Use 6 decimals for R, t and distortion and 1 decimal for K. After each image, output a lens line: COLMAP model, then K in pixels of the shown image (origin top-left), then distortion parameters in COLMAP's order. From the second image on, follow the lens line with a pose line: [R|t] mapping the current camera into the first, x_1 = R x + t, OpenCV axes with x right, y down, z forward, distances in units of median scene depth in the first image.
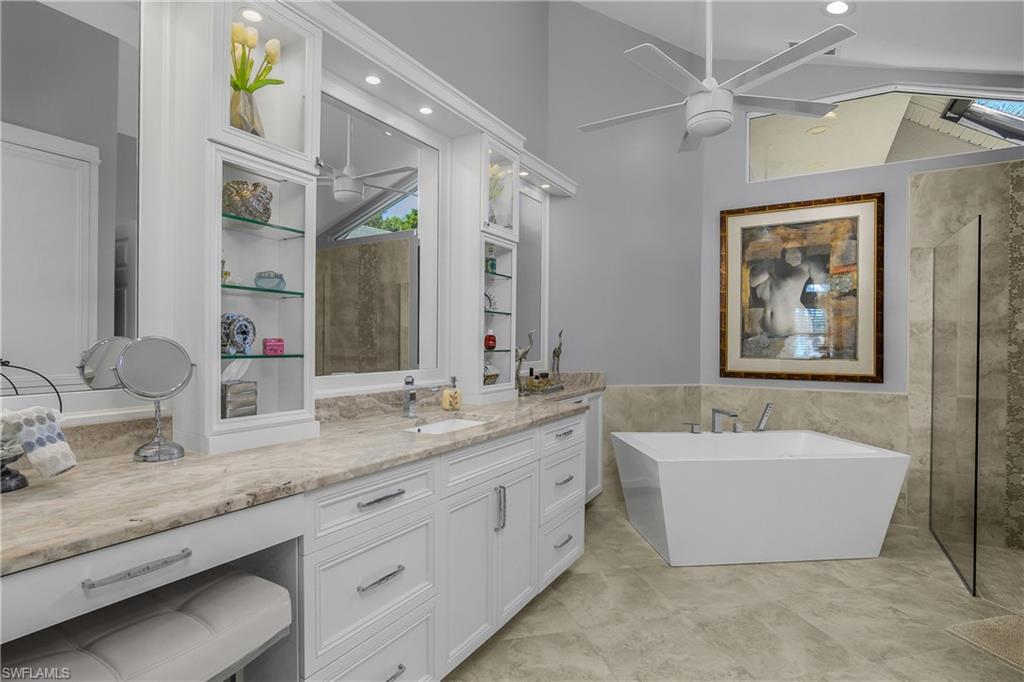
lens RADIAL K [[508.1, 0, 509.2], [0, 508.1, 341.6], [0, 0, 1]] dist [-0.023064, 0.006158]
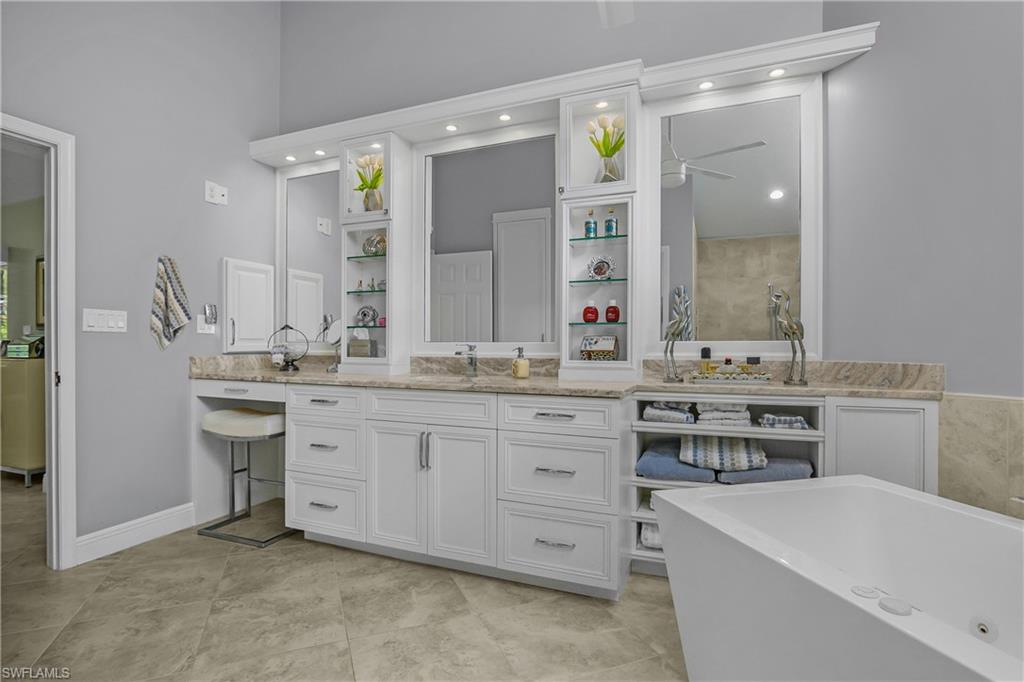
lens RADIAL K [[508.1, 0, 513.3], [0, 508.1, 343.7], [0, 0, 1]] dist [-0.023064, 0.006158]
pose [[0.152890, -0.011662, -0.988174, 0.650327], [-0.002997, 0.999920, -0.012264, 0.050744], [0.988239, 0.004837, 0.152843, 0.556215]]
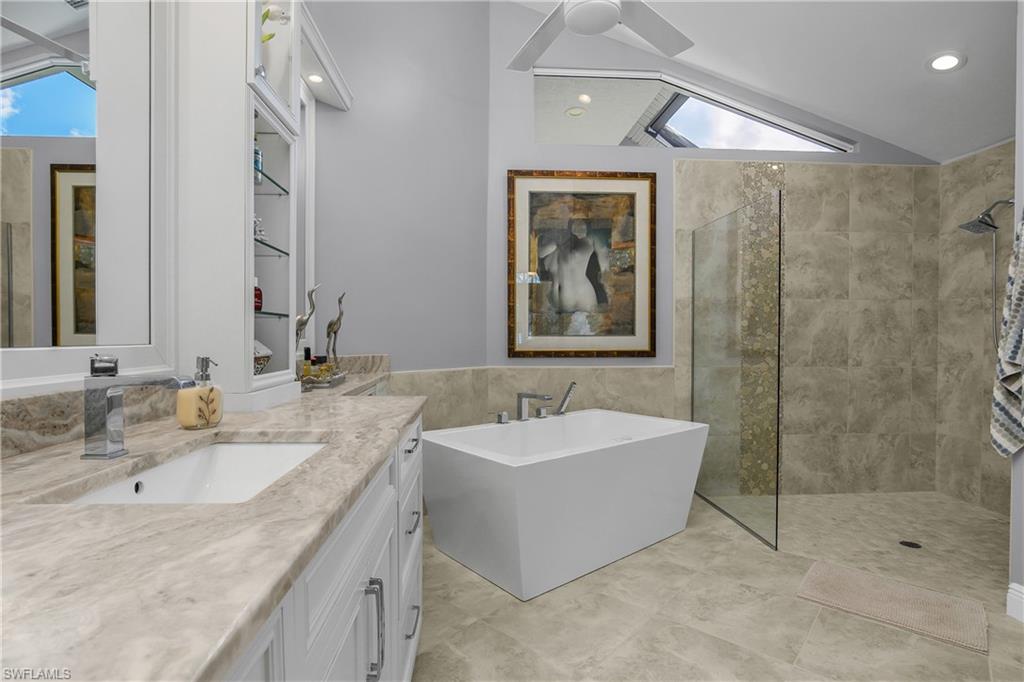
lens RADIAL K [[508.1, 0, 506.3], [0, 508.1, 339.7], [0, 0, 1]] dist [-0.023064, 0.006158]
pose [[0.831047, -0.010928, 0.556095, -0.092671], [0.005660, 0.999921, 0.011191, 0.032630], [-0.556173, -0.006153, 0.831044, 0.297677]]
